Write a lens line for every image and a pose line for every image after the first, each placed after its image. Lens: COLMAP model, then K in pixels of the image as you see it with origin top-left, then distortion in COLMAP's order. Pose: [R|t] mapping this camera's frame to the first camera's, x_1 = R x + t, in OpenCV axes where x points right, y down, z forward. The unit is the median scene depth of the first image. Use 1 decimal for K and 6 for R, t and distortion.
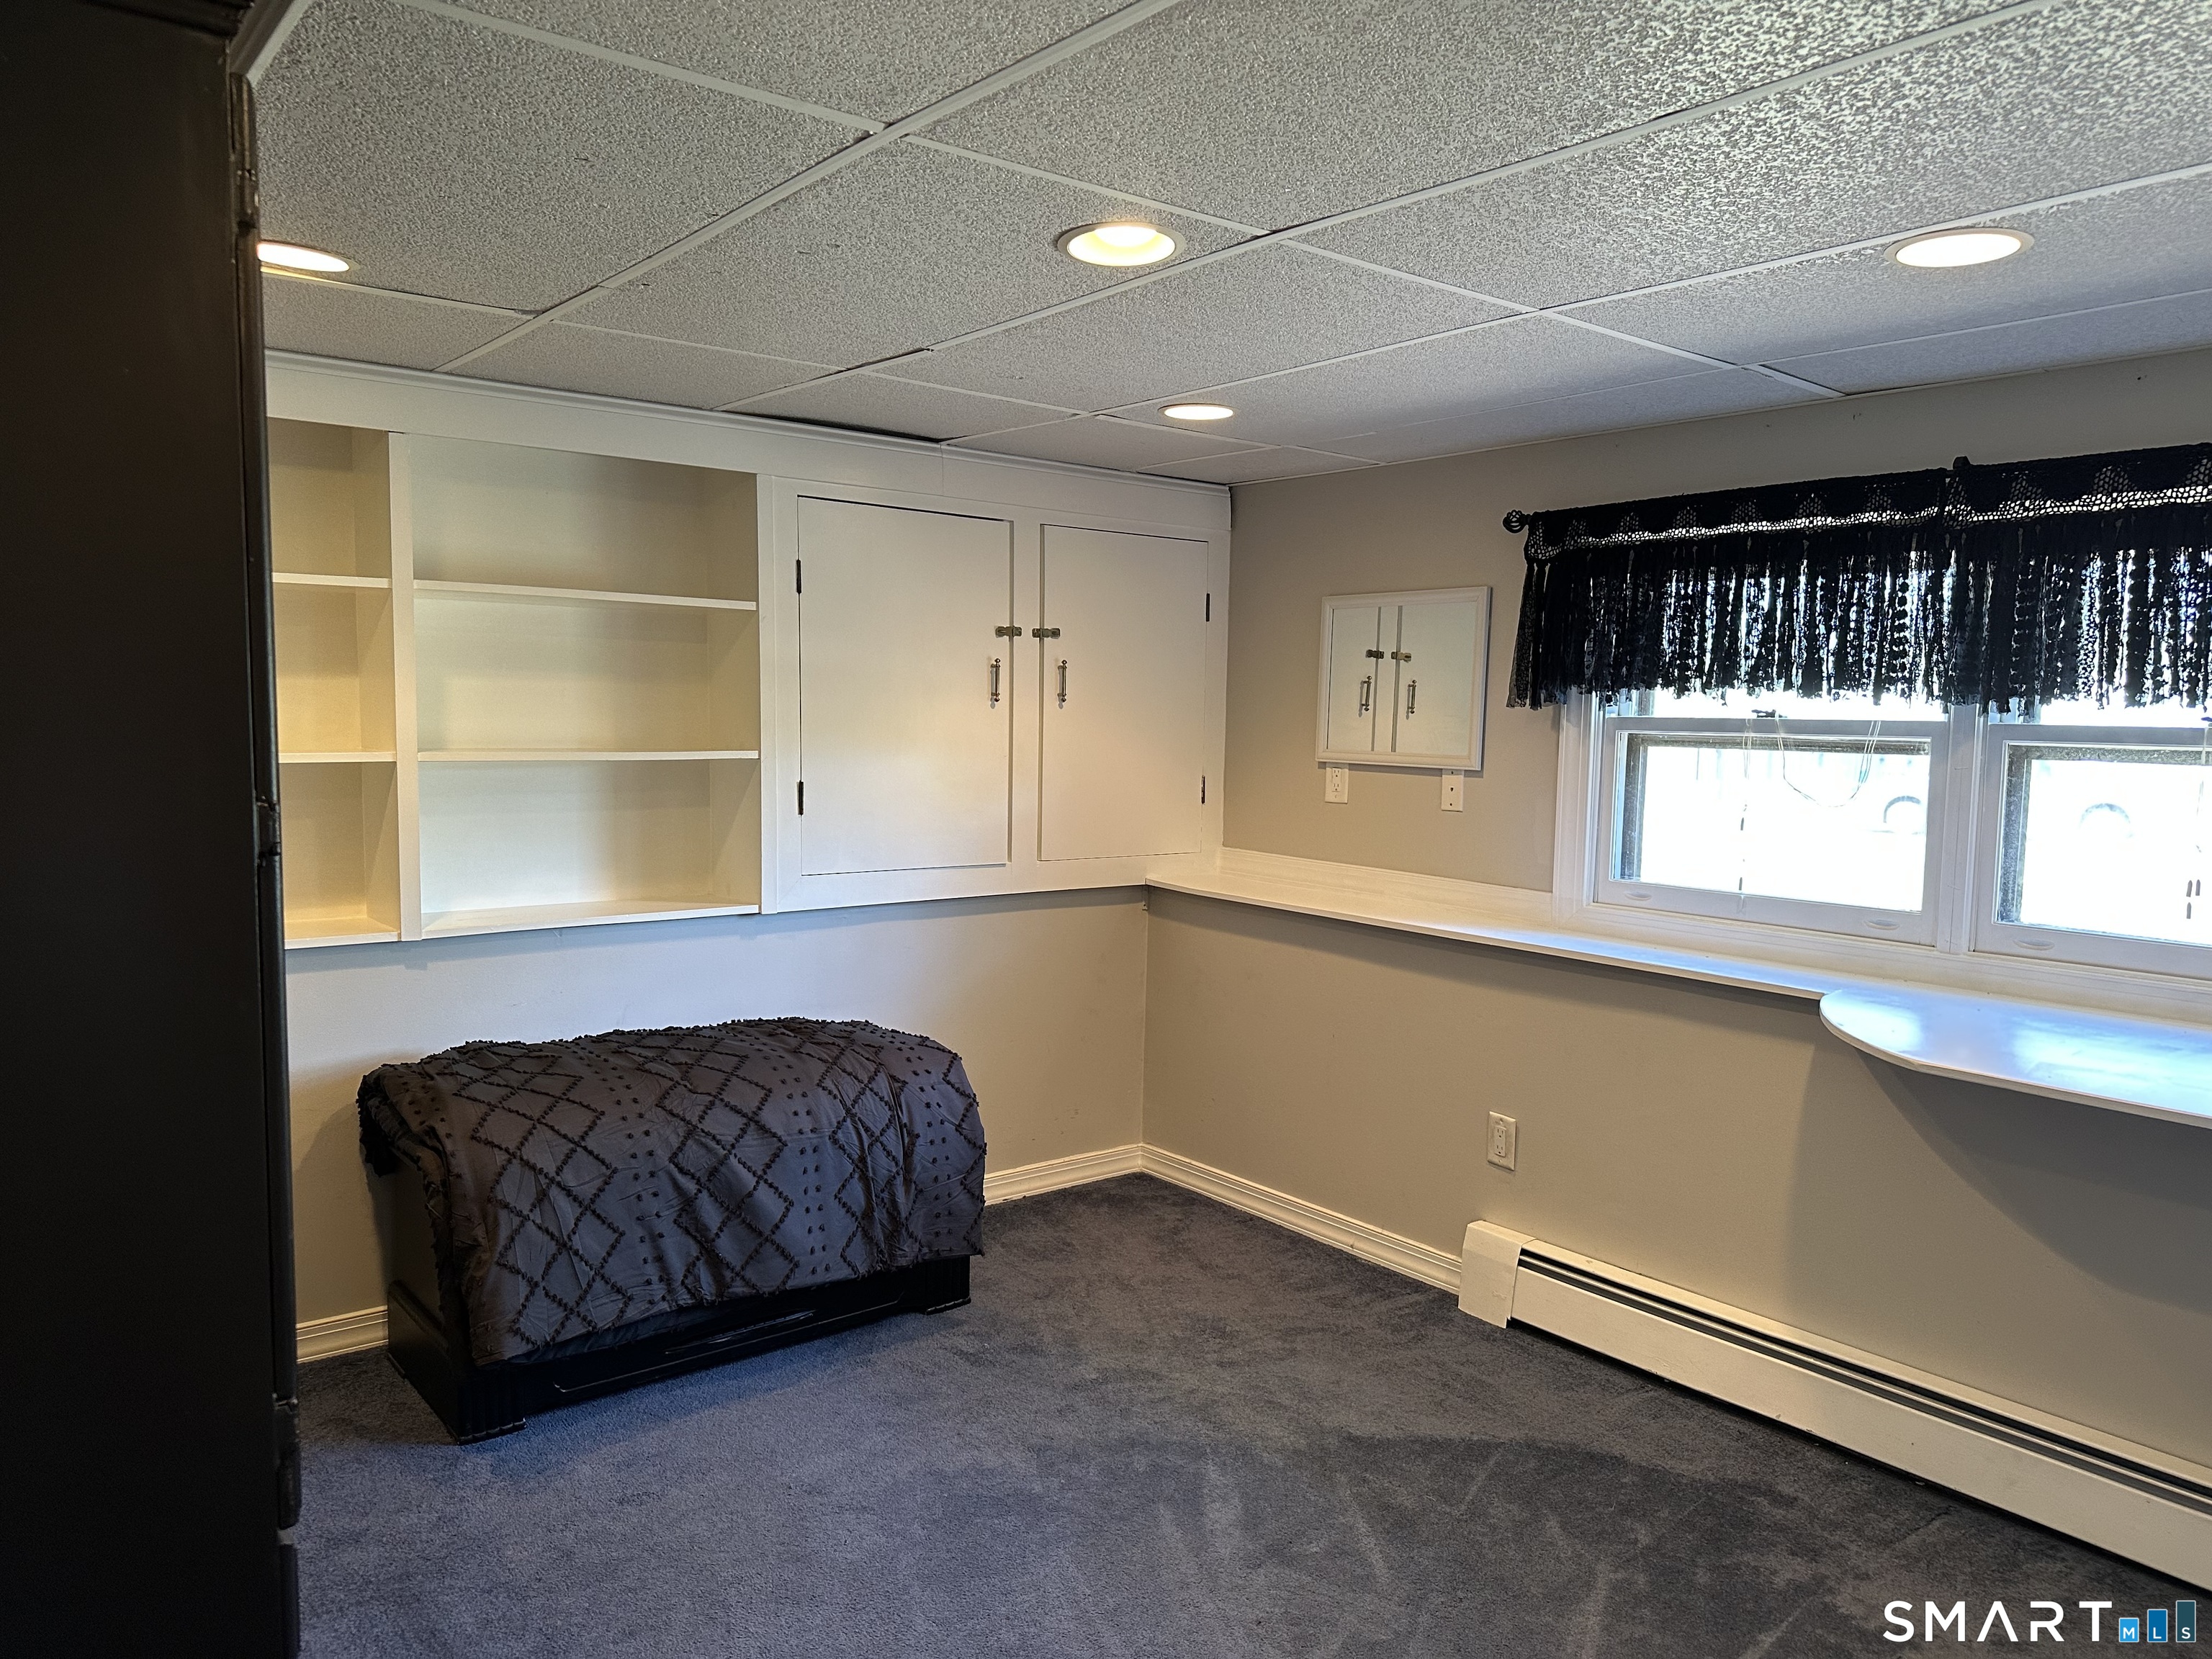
lens RADIAL K [[1562.9, 0, 1110.8], [0, 1562.9, 818.6], [0, 0, 1]] dist [0.096624, -0.110469]
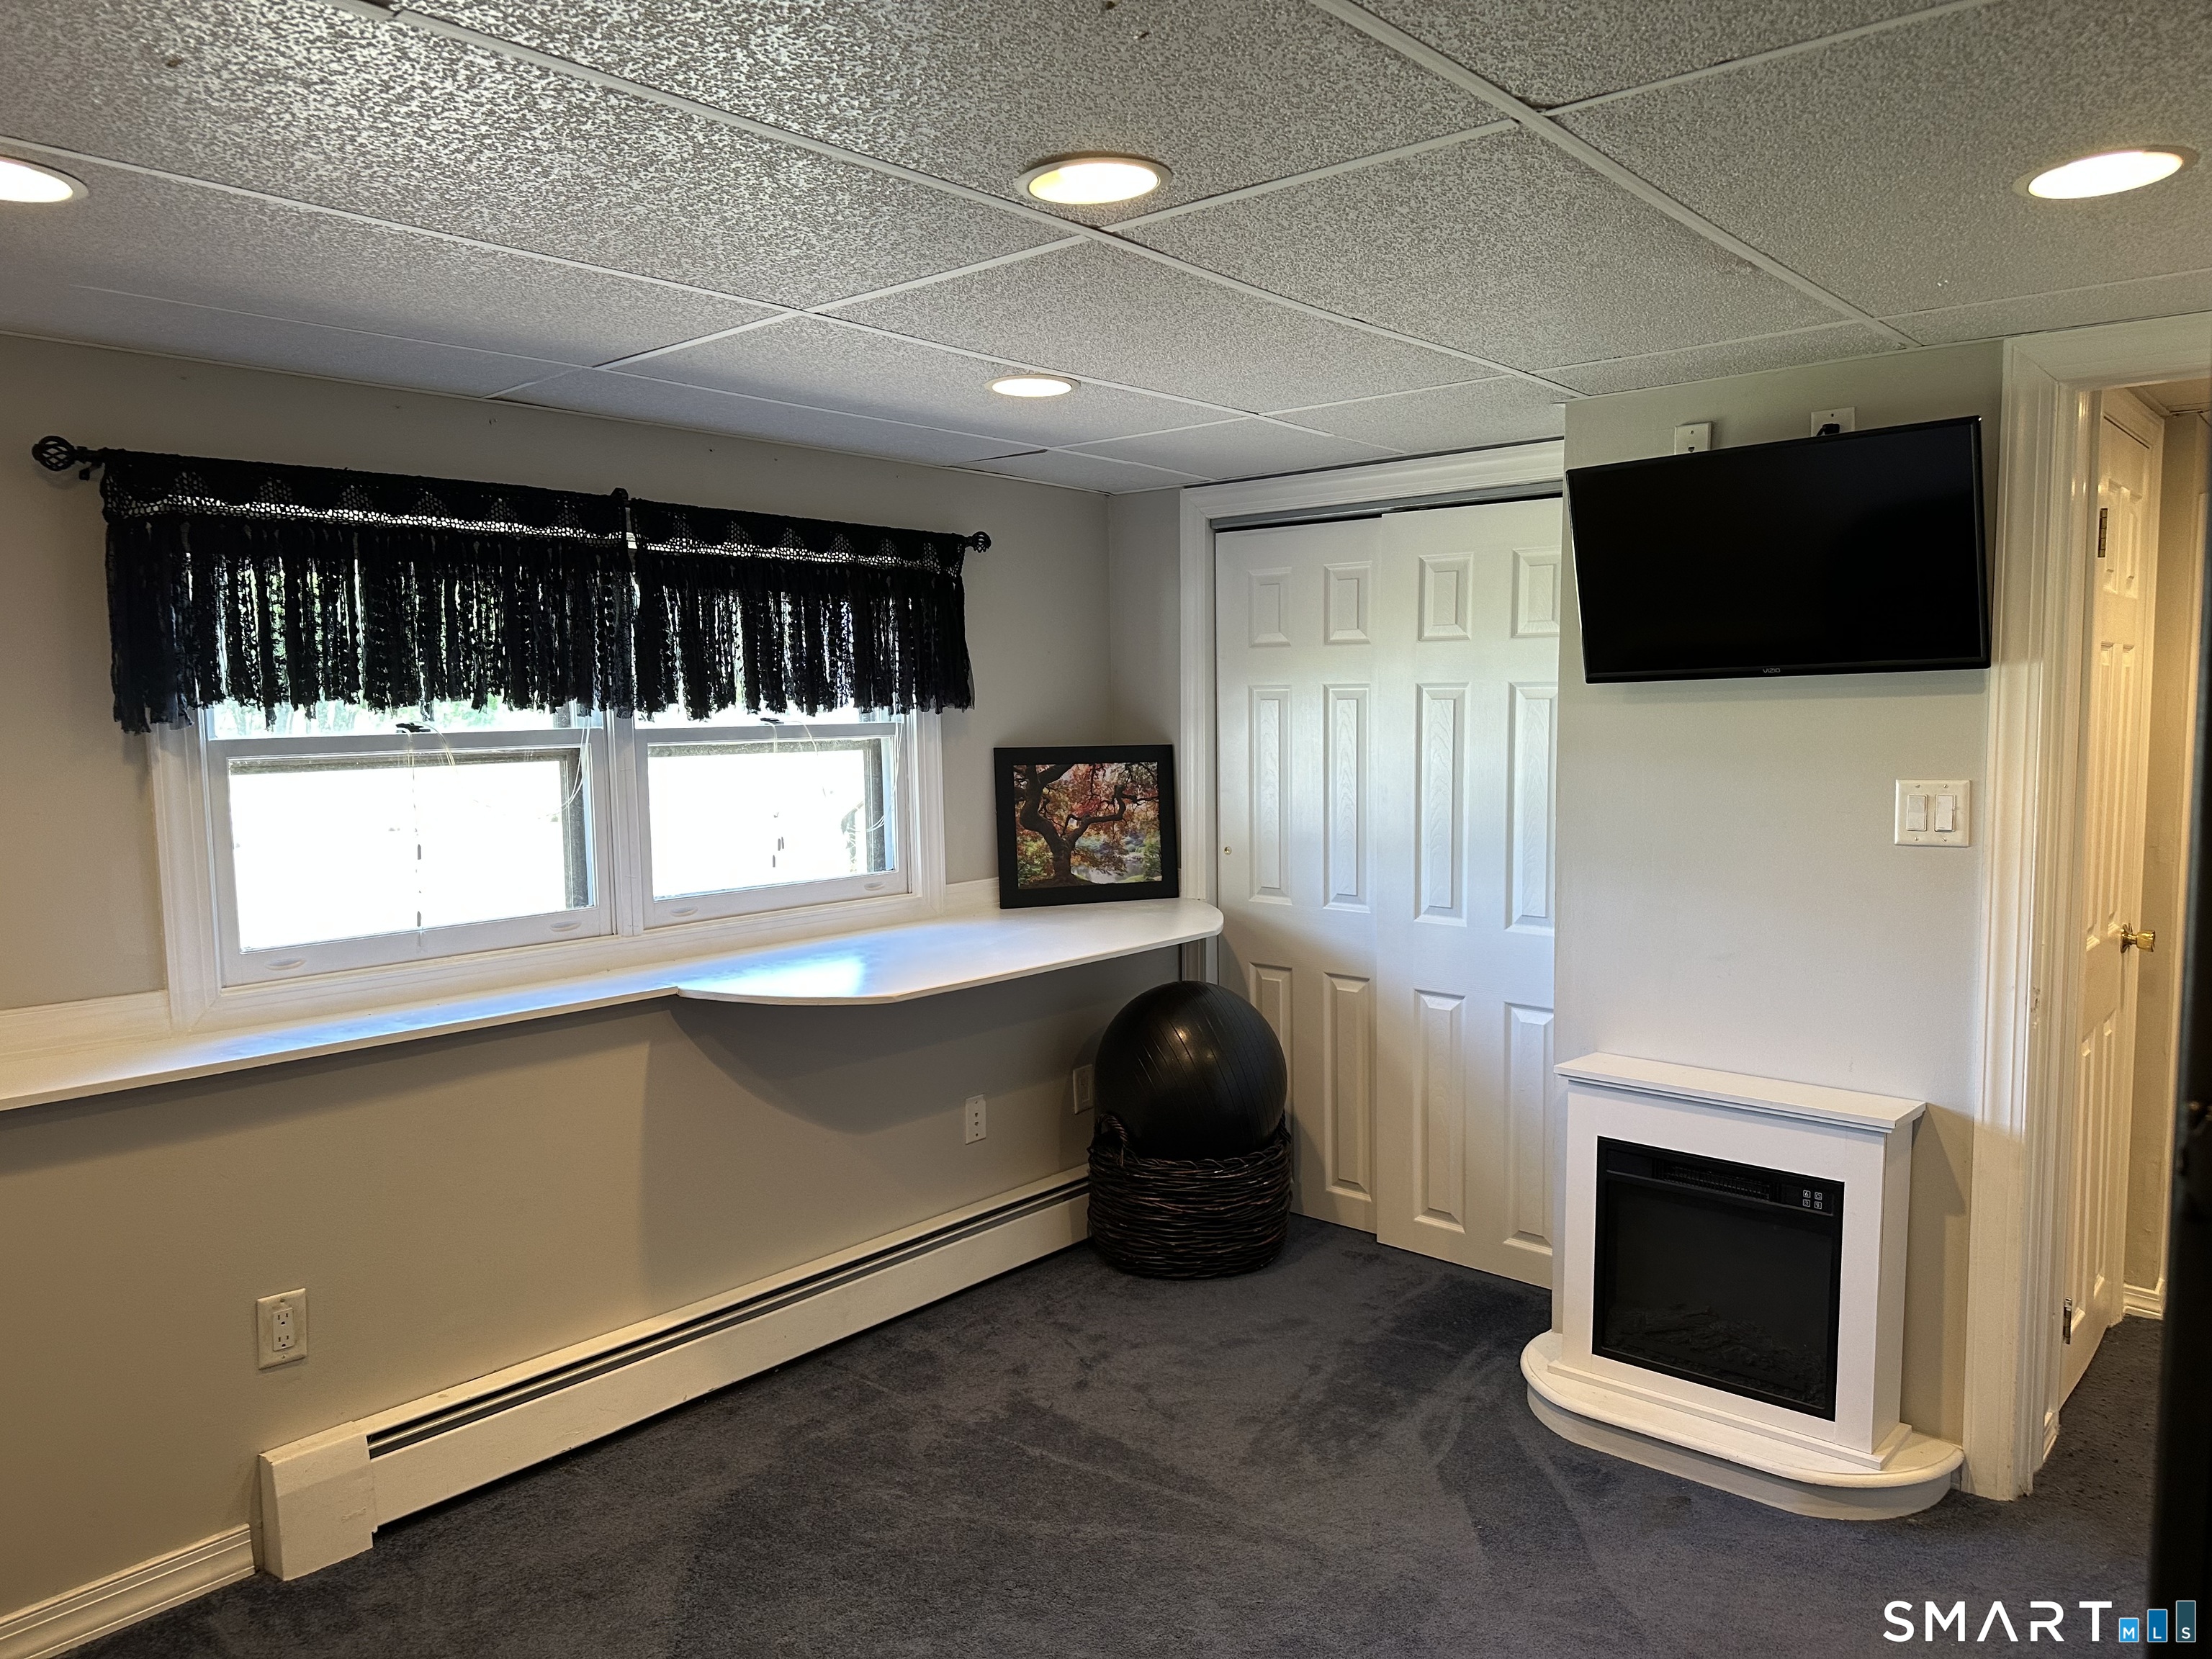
lens RADIAL K [[1540.3, 0, 1114.3], [0, 1540.3, 815.9], [0, 0, 1]] dist [0.091854, -0.121952]
pose [[-0.168602, -0.085179, 0.981997, -0.549828], [0.091218, 0.990636, 0.101590, -0.072914], [-0.981454, 0.106704, -0.159254, 0.779564]]
